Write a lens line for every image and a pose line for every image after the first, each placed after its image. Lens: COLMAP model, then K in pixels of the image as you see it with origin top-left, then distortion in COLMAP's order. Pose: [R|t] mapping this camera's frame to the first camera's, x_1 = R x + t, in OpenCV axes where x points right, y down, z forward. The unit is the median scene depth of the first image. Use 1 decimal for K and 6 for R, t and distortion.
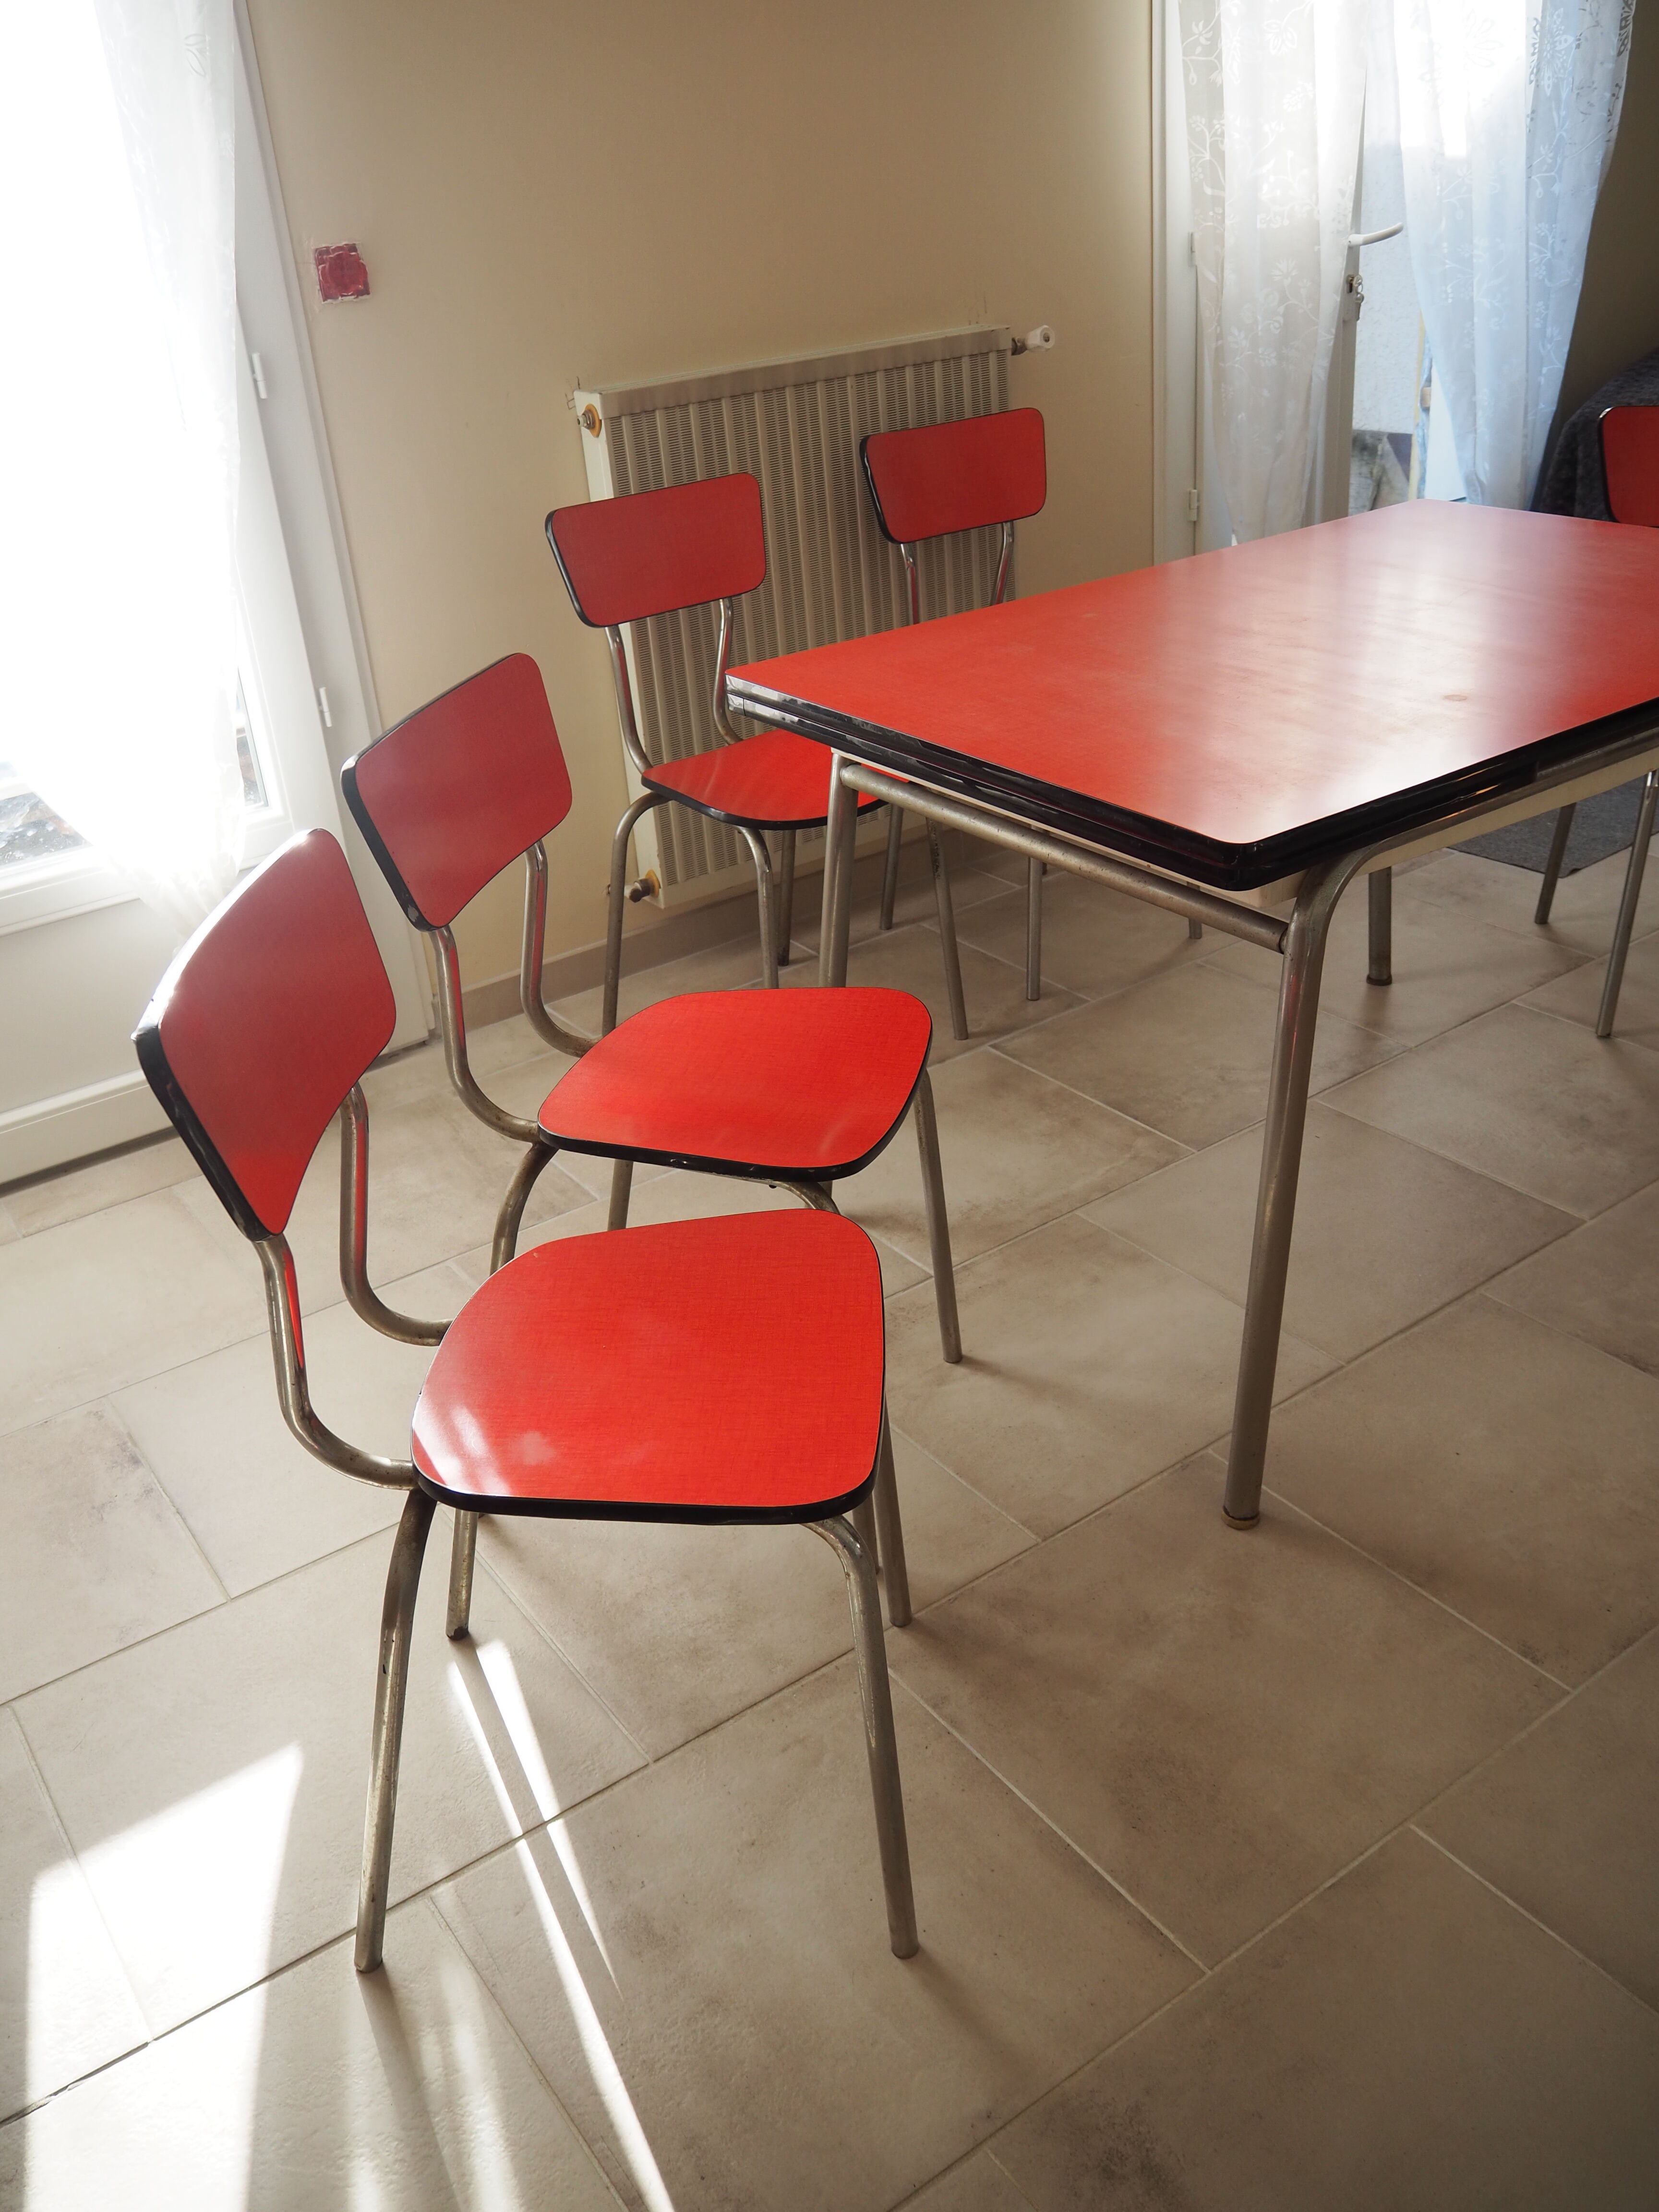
lens RADIAL K [[1841.4, 0, 812.3], [0, 1841.4, 1119.9], [0, 0, 1]] dist [-0.061309, 0.024210]
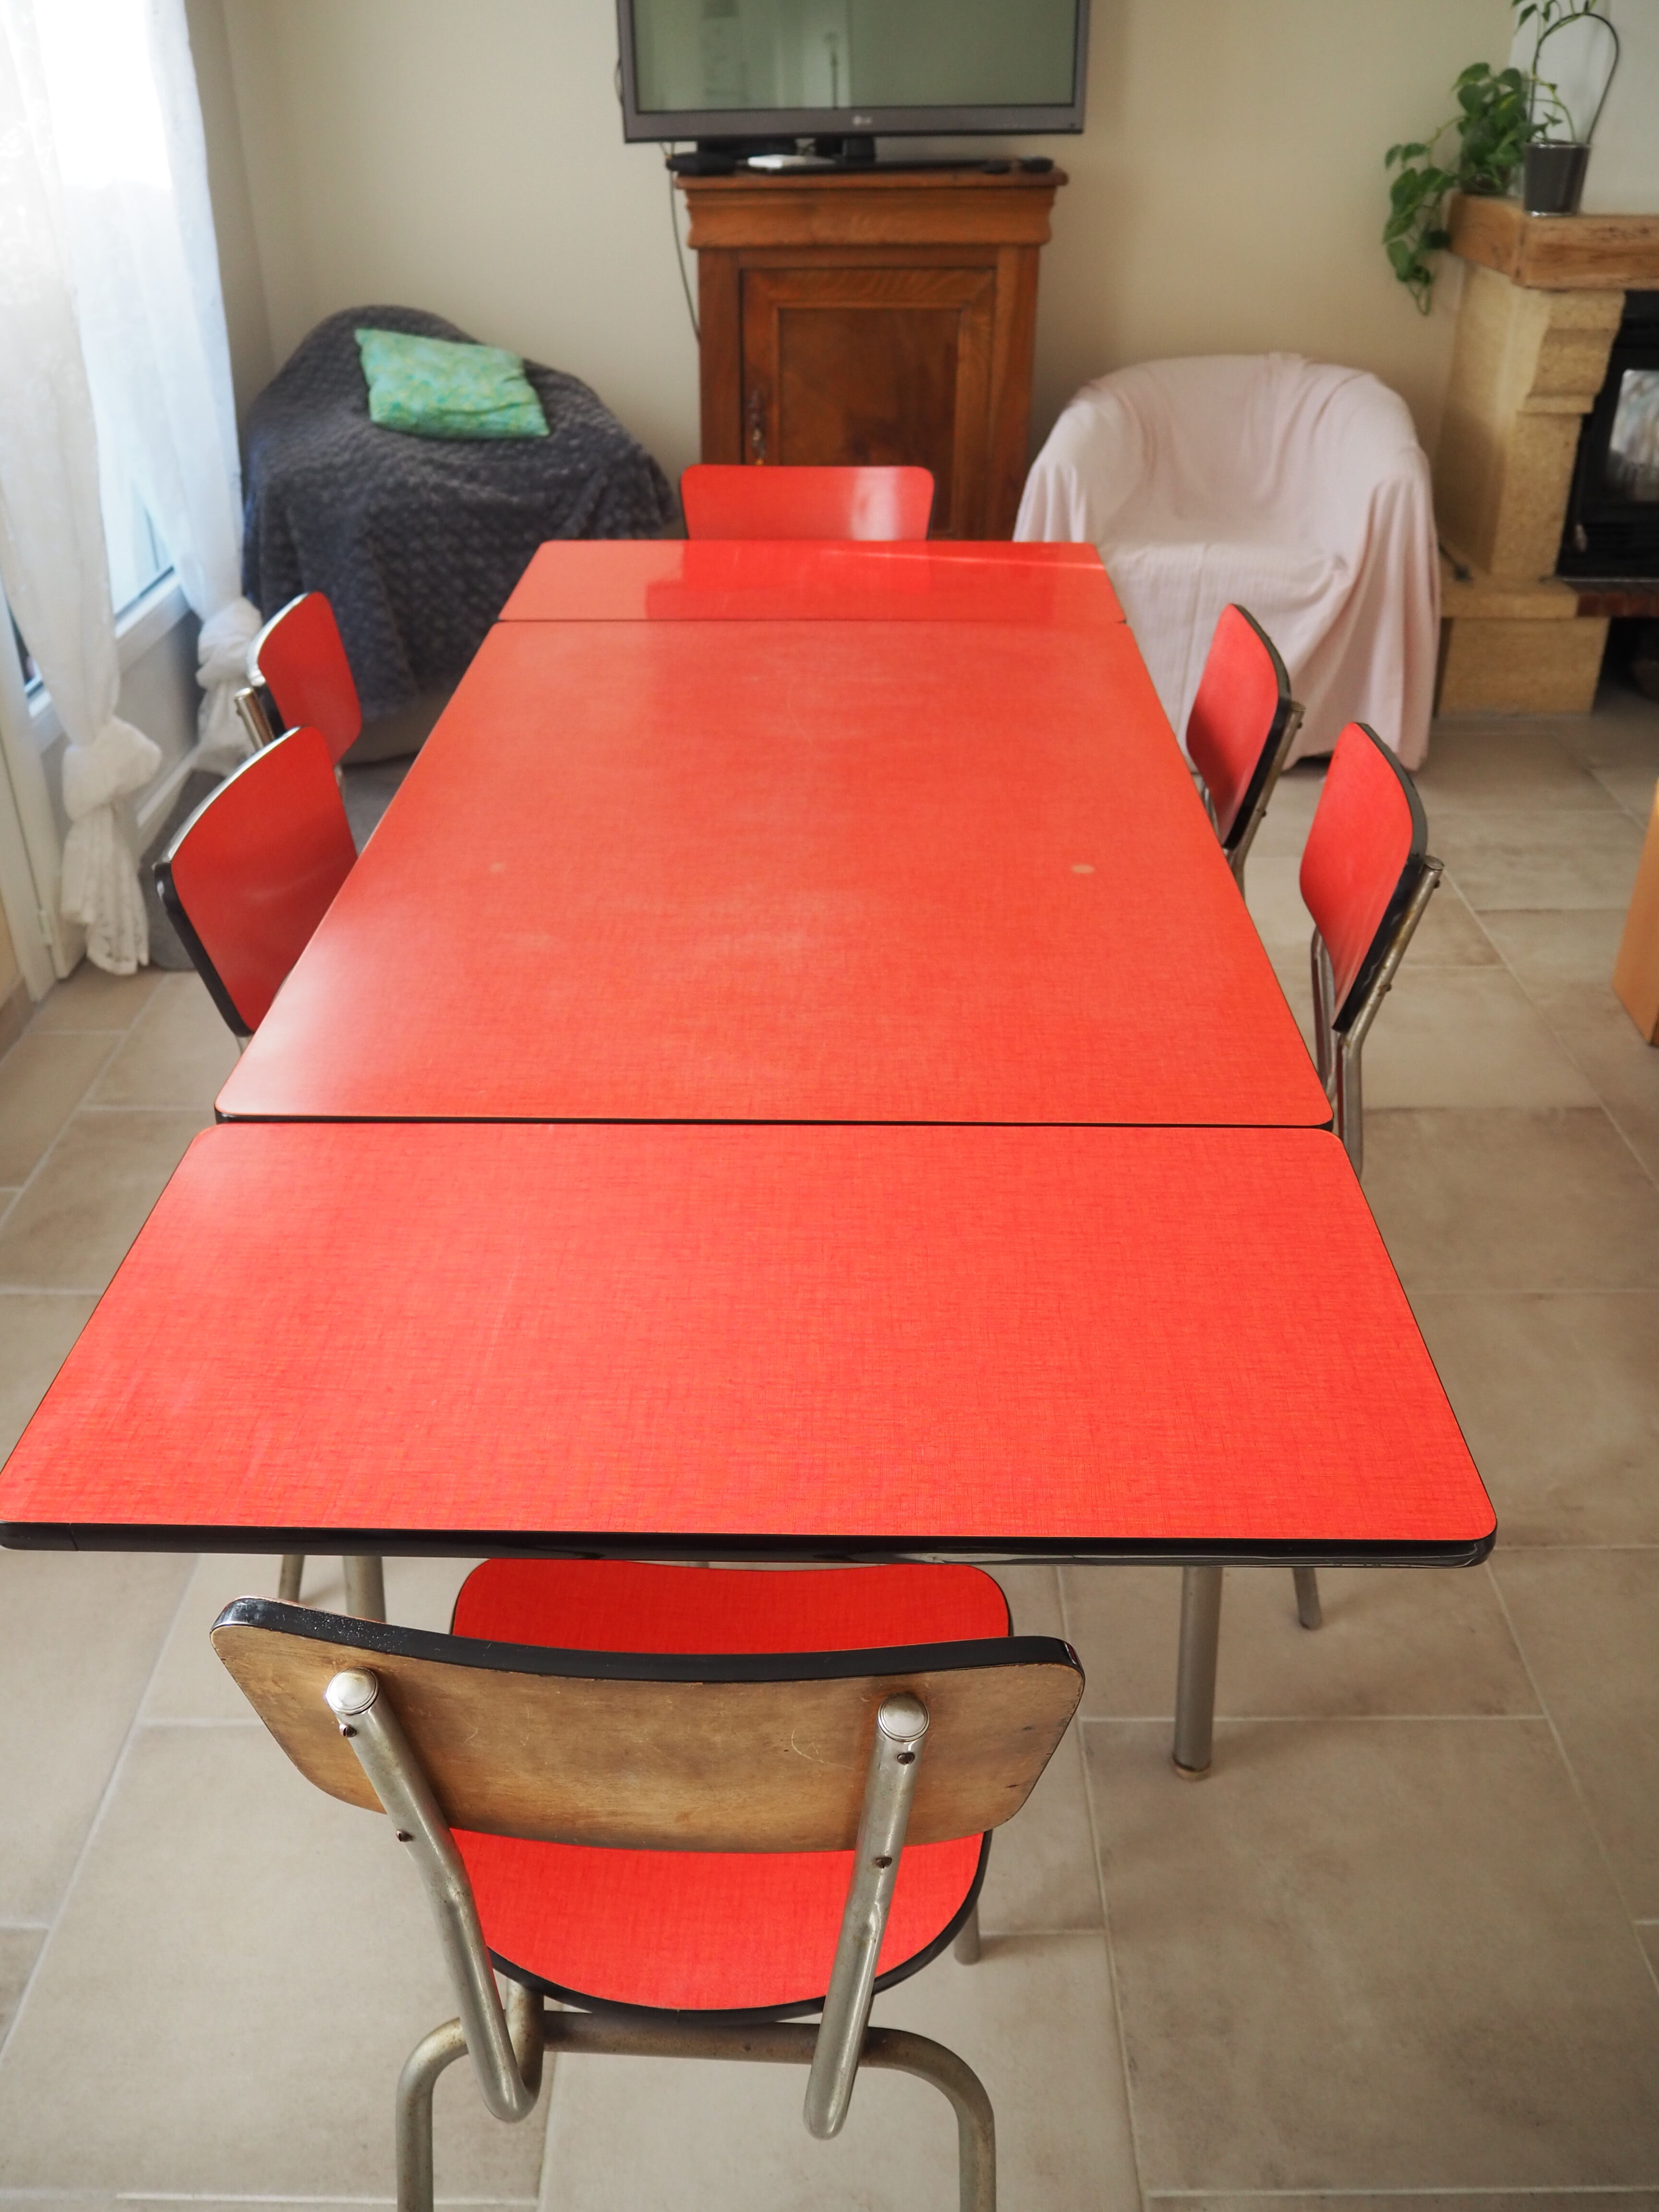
lens RADIAL K [[1841.3, 0, 829.5], [0, 1841.3, 1106.0], [0, 0, 1]] dist [-0.043637, 0.008056]
pose [[0.573510, -0.358078, 0.736795, -0.273953], [0.352414, 0.919773, 0.172691, -0.198006], [-0.739520, 0.160617, 0.653691, 0.297996]]
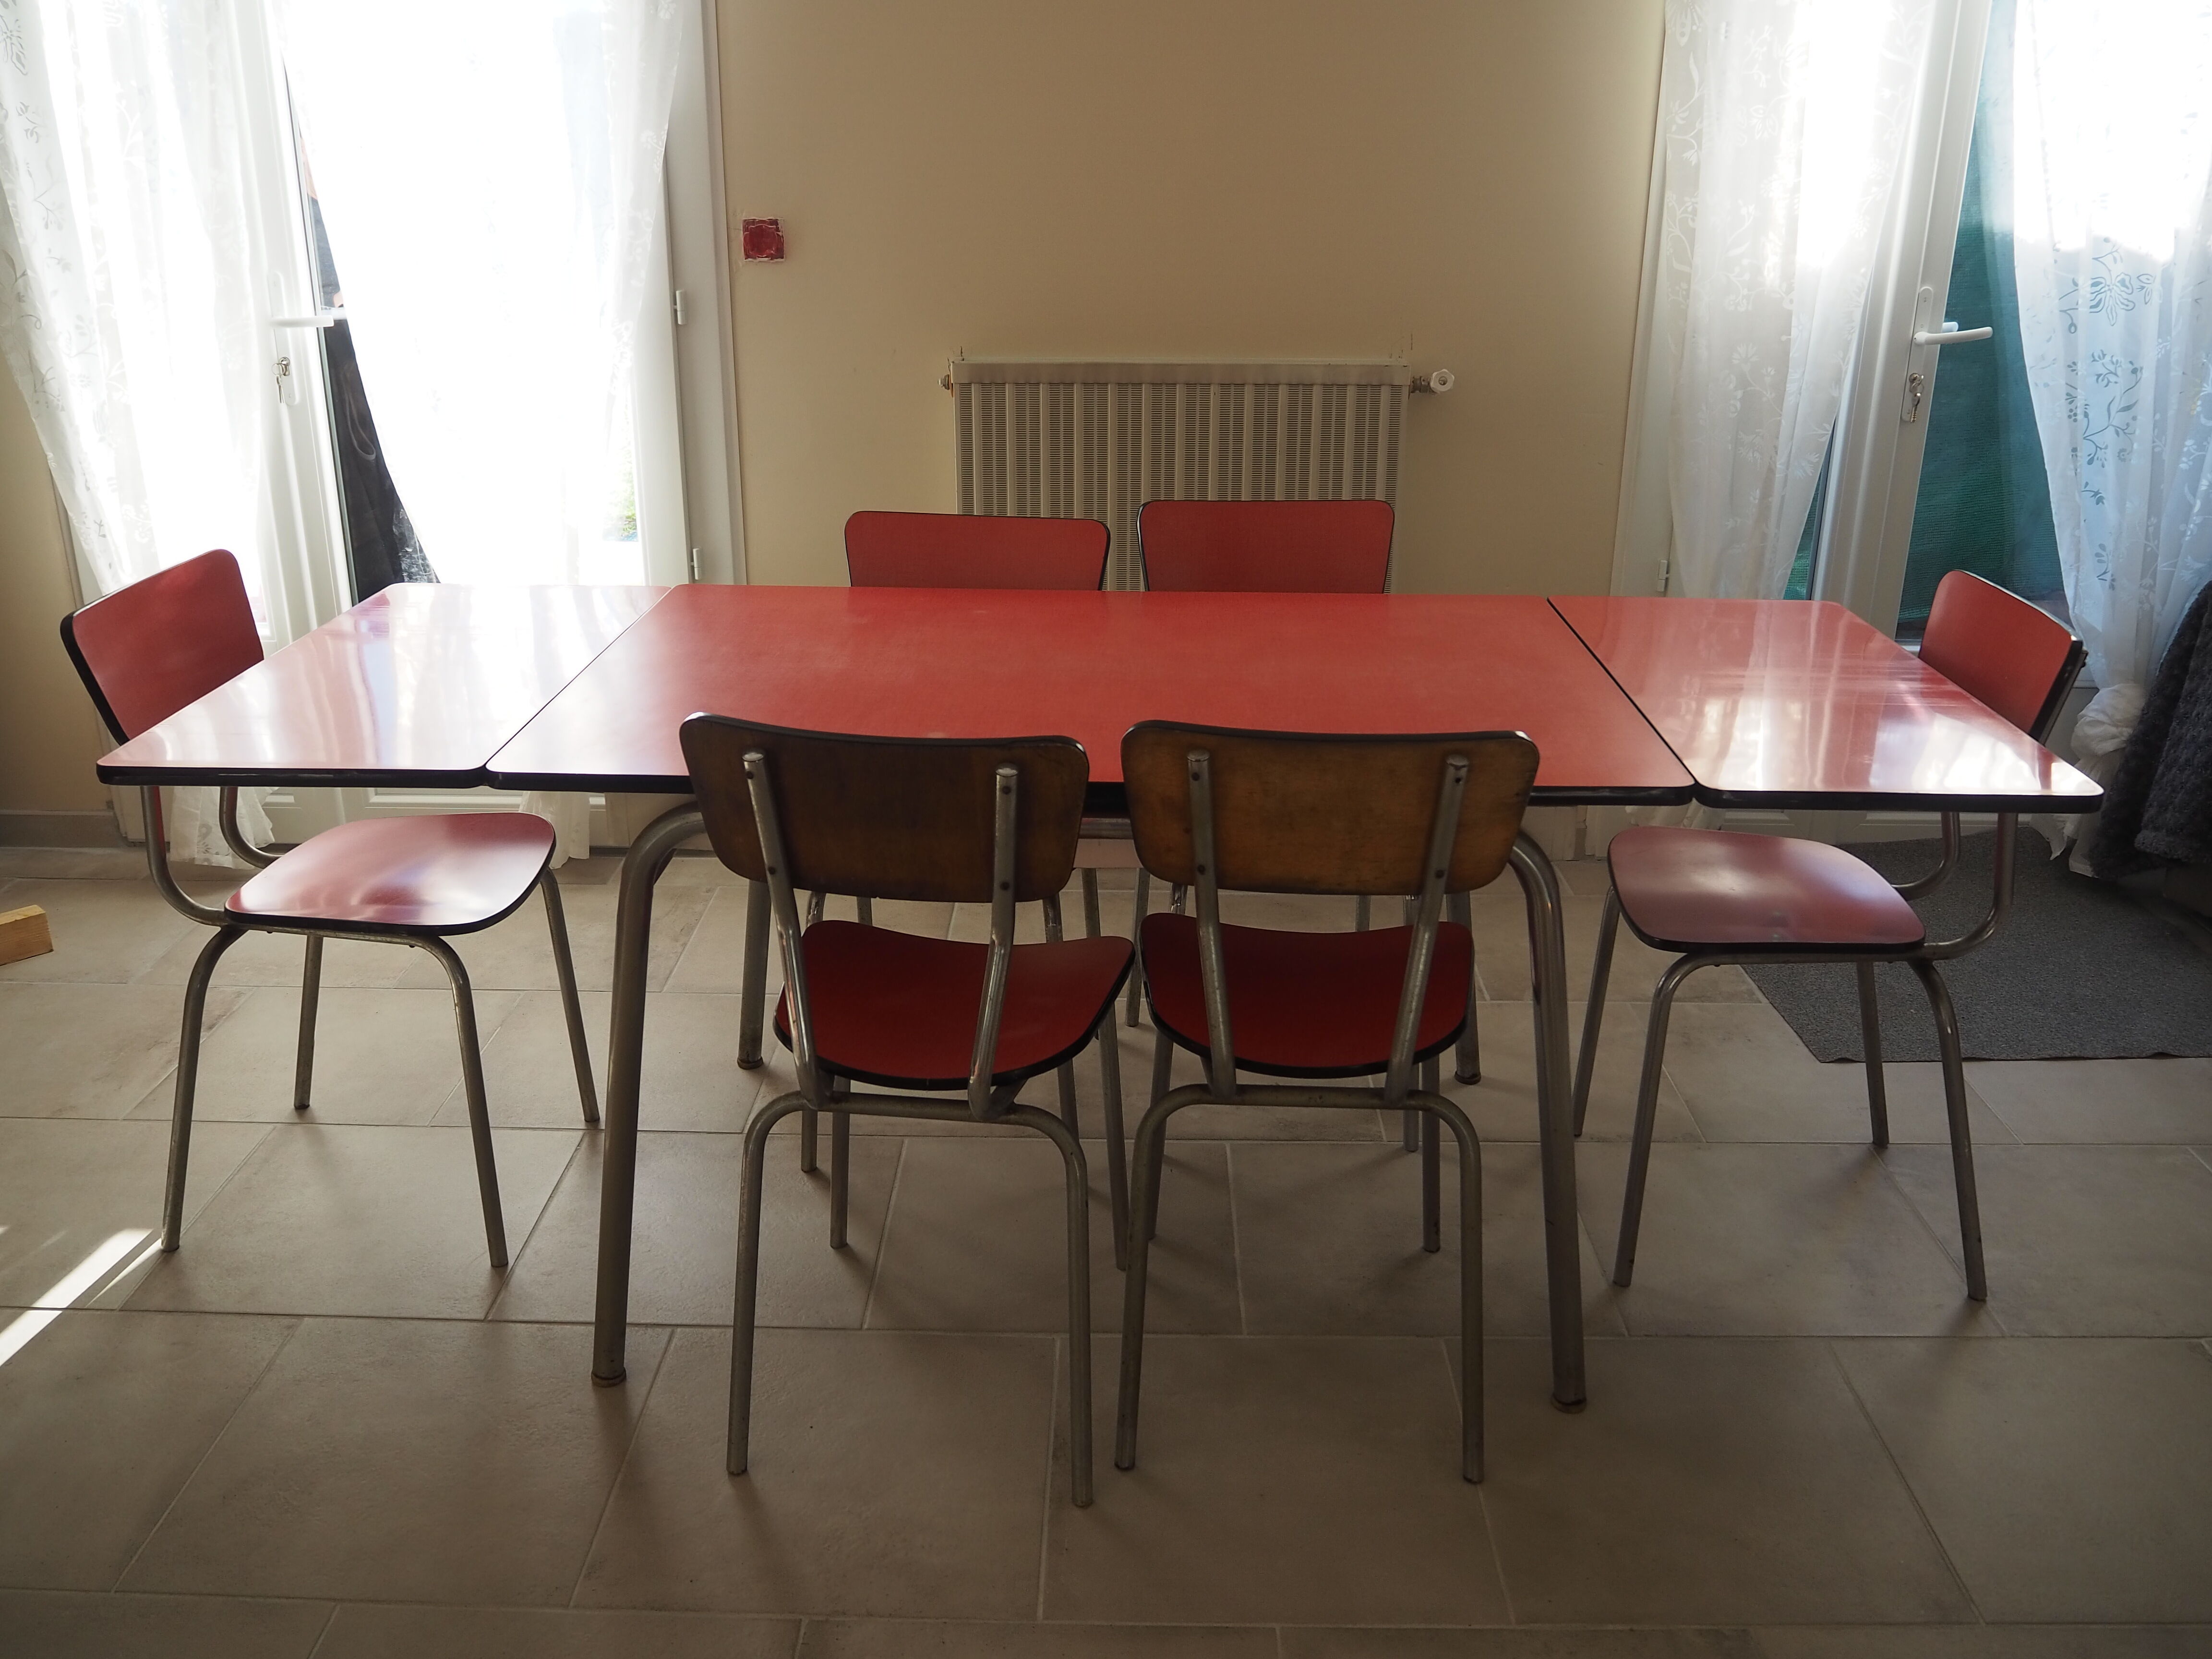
lens RADIAL K [[1841.4, 0, 1116.8], [0, 1841.4, 833.4], [0, 0, 1]] dist [-0.061309, 0.024210]
pose [[0.807742, 0.282386, -0.517505, 0.609323], [-0.341531, 0.939651, -0.020338, -0.112018], [0.480531, 0.193171, 0.855438, 0.084335]]
